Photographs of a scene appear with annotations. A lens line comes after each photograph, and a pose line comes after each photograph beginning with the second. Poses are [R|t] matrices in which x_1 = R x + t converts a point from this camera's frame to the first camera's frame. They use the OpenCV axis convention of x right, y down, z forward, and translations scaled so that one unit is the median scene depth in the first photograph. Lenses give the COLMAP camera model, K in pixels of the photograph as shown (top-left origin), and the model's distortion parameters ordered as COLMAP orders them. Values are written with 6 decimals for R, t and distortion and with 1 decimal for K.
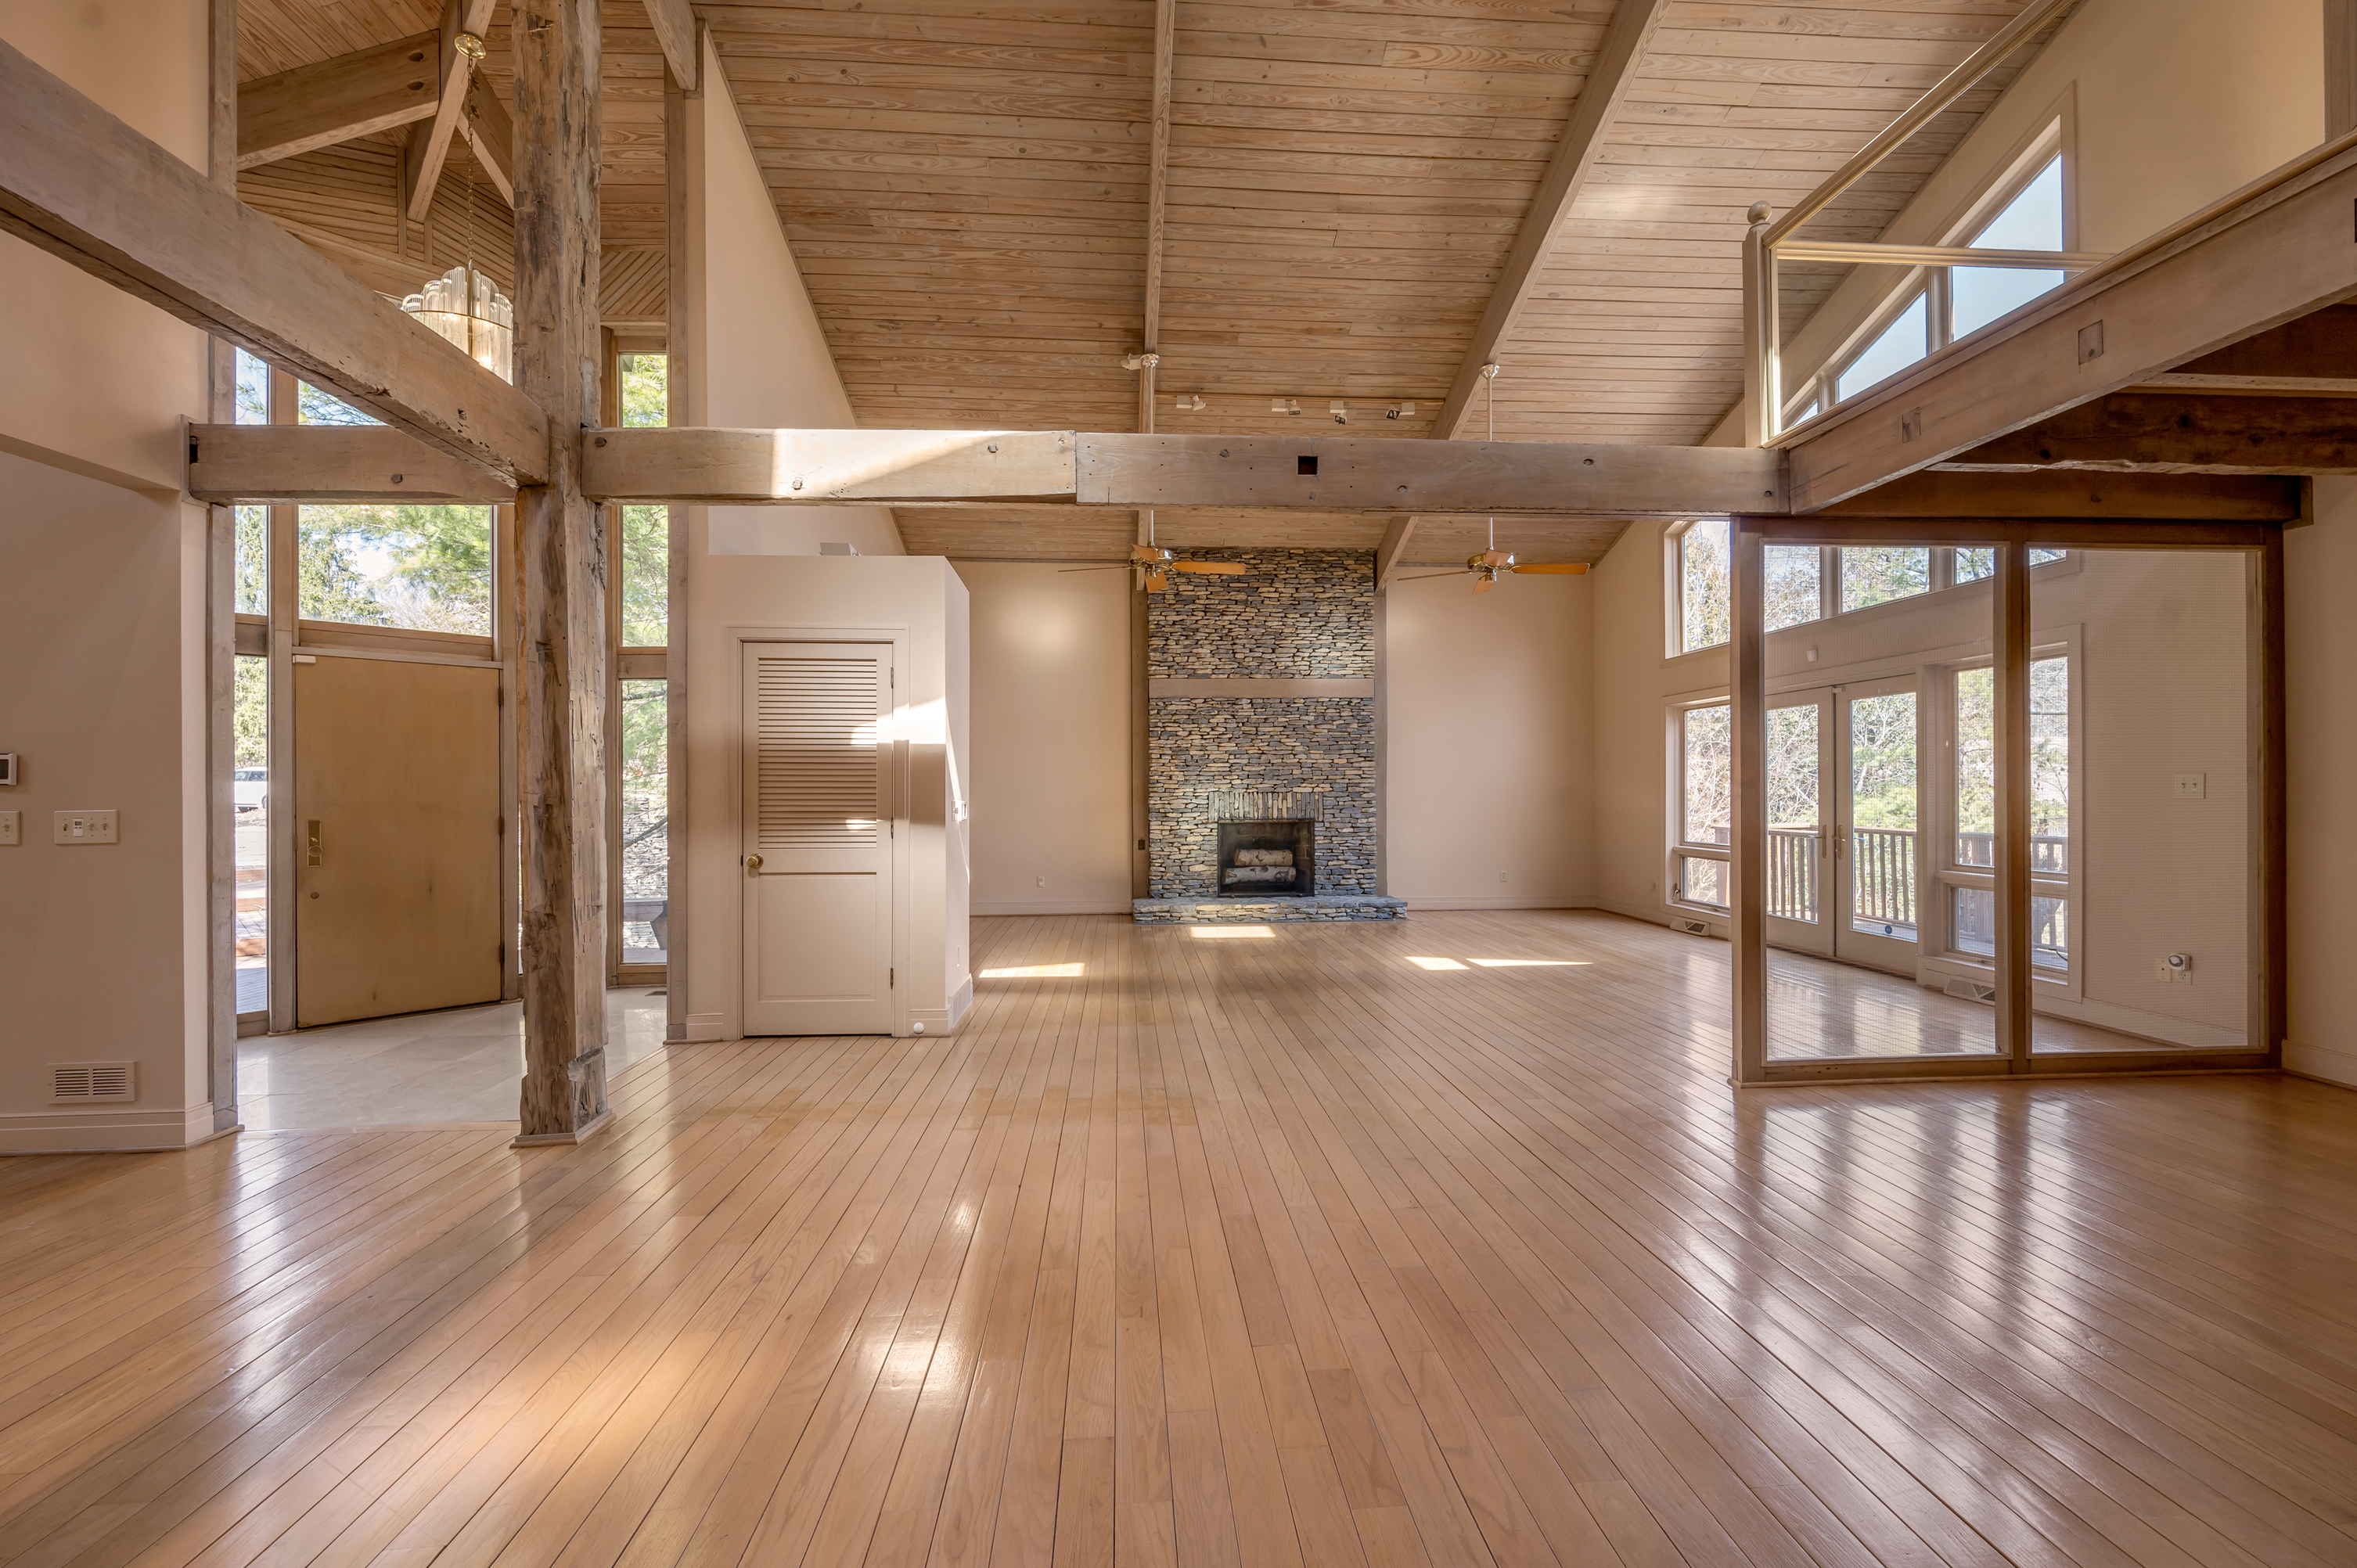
lens RADIAL K [[956.4, 0, 1181.2], [0, 956.4, 789.2], [0, 0, 1]] dist [-0.006531, -0.000164]
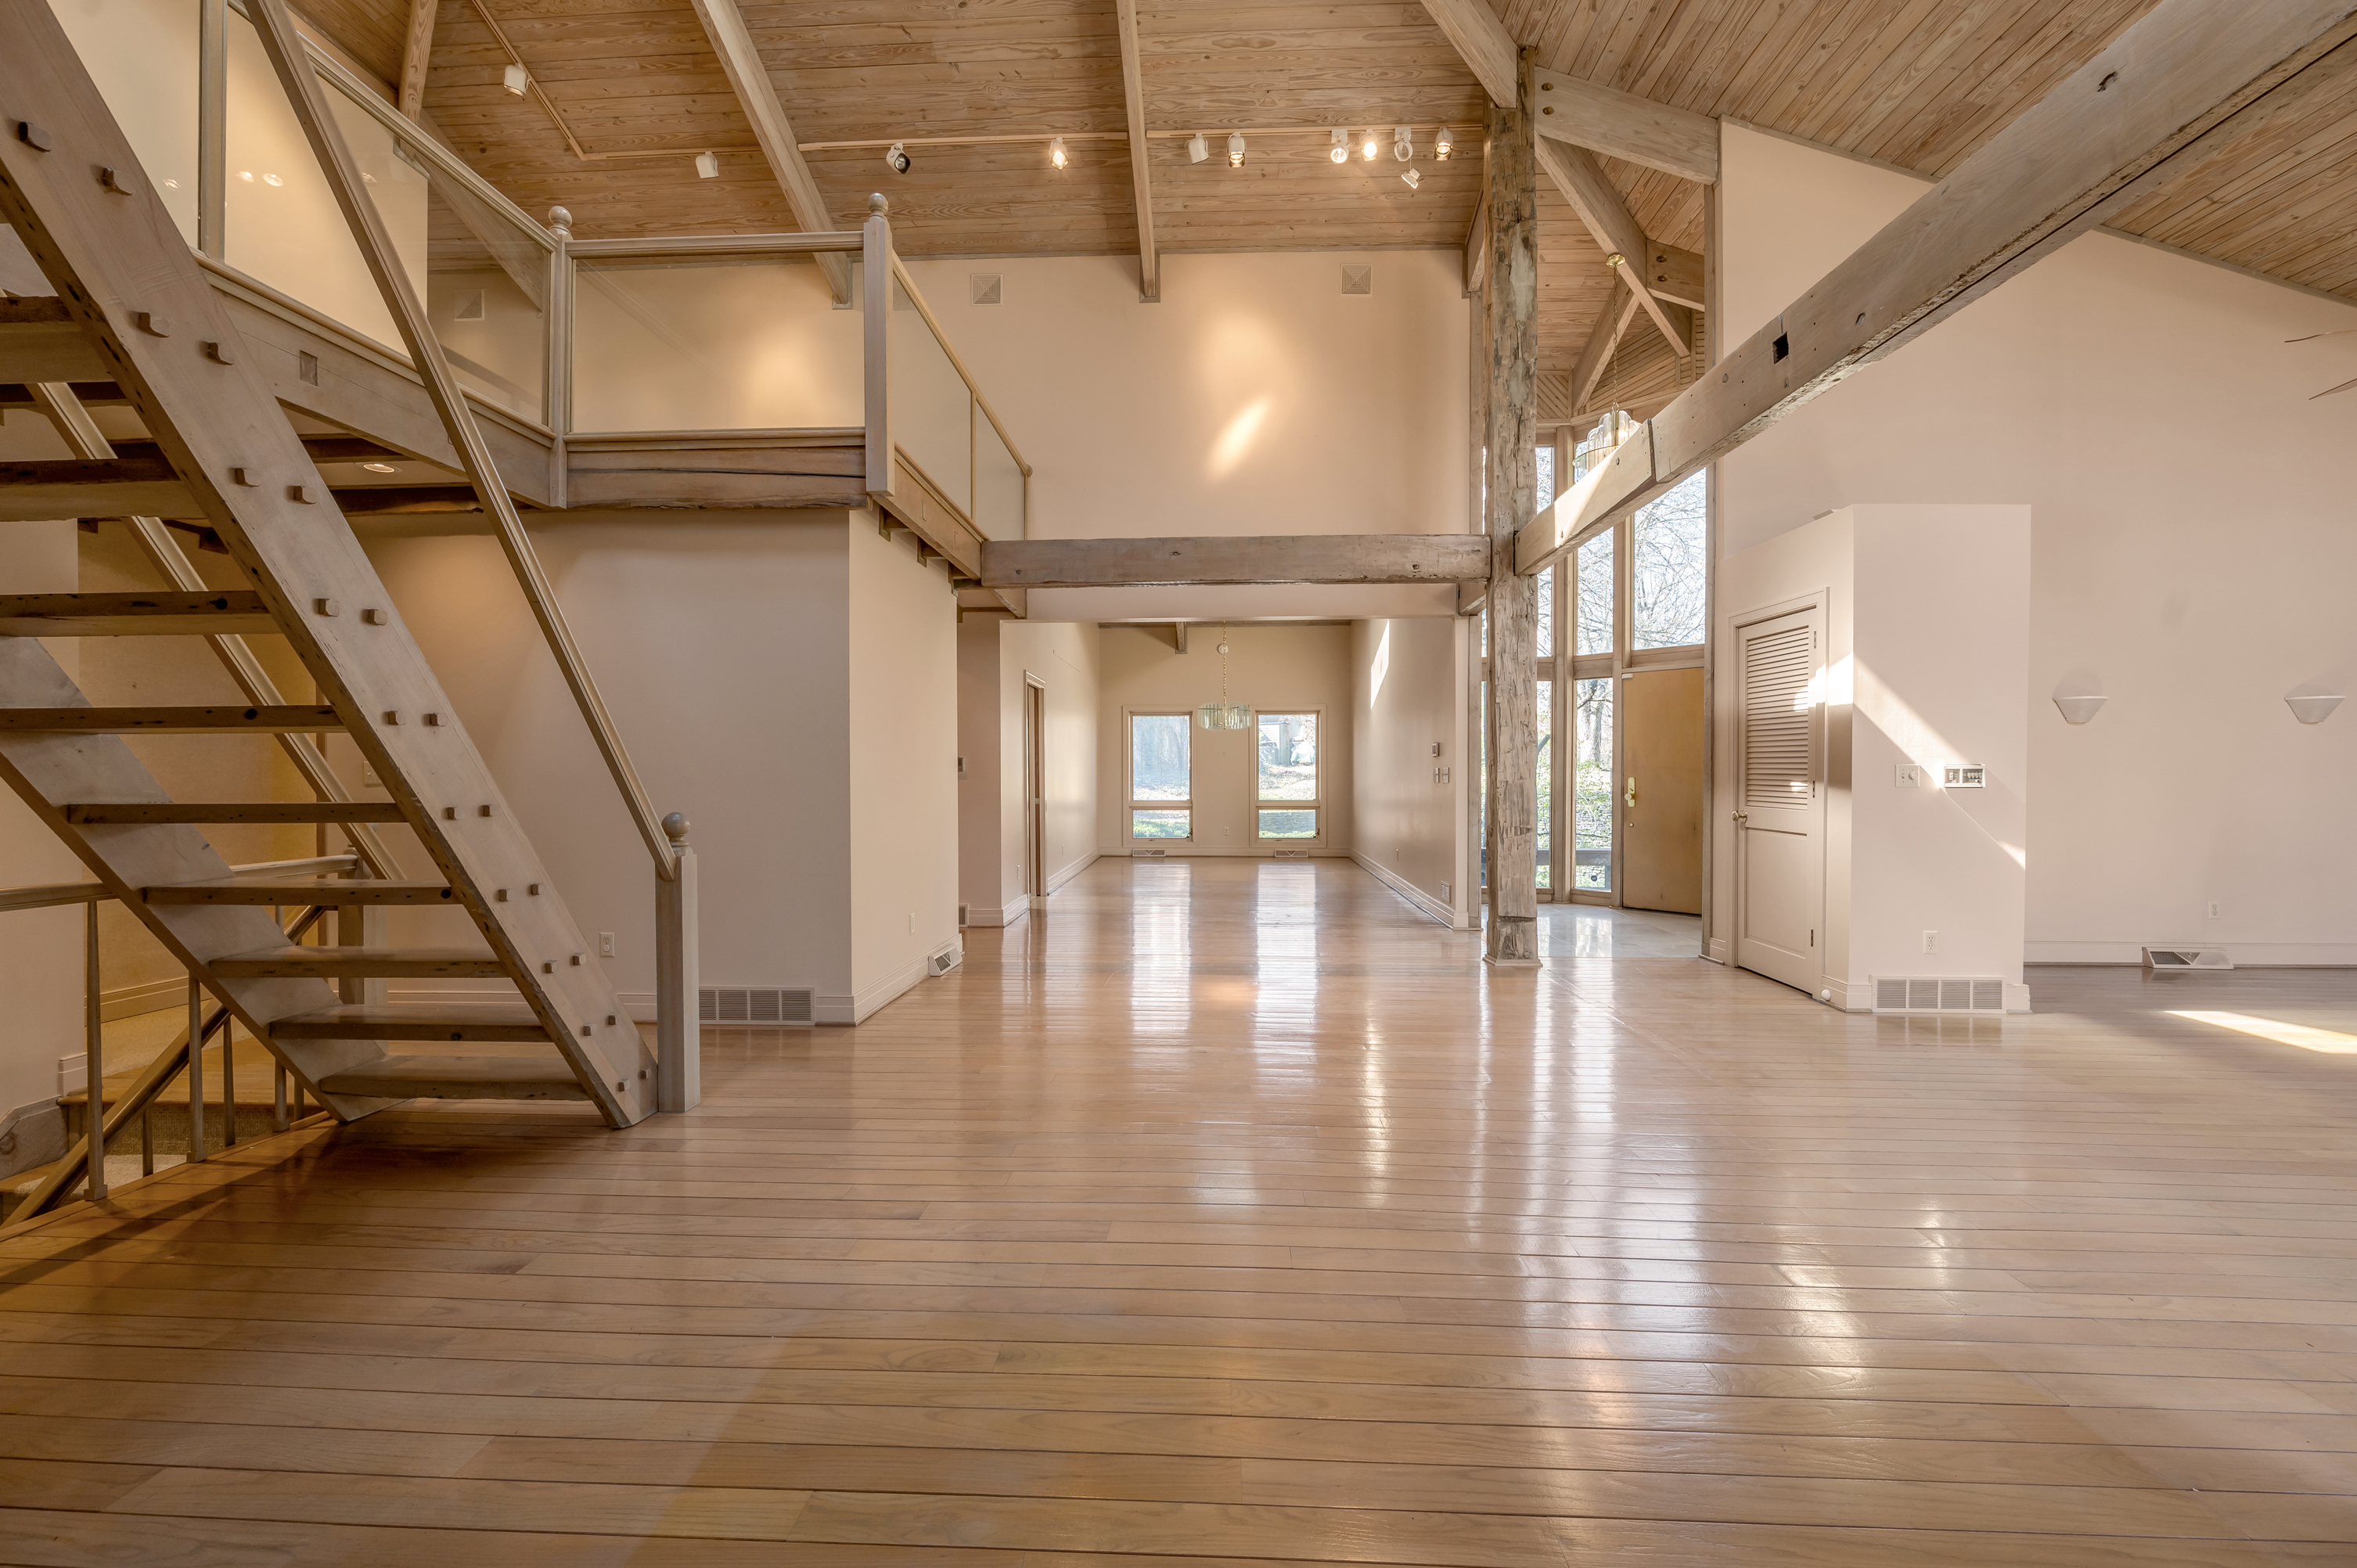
lens RADIAL K [[956.4, 0, 1169.1], [0, 956.4, 776.6], [0, 0, 1]] dist [-0.006531, -0.000164]
pose [[-0.128463, 0.011352, -0.991649, 0.635611], [0.004129, 0.999932, 0.010912, 0.009282], [0.991706, -0.002693, -0.128501, 0.369762]]
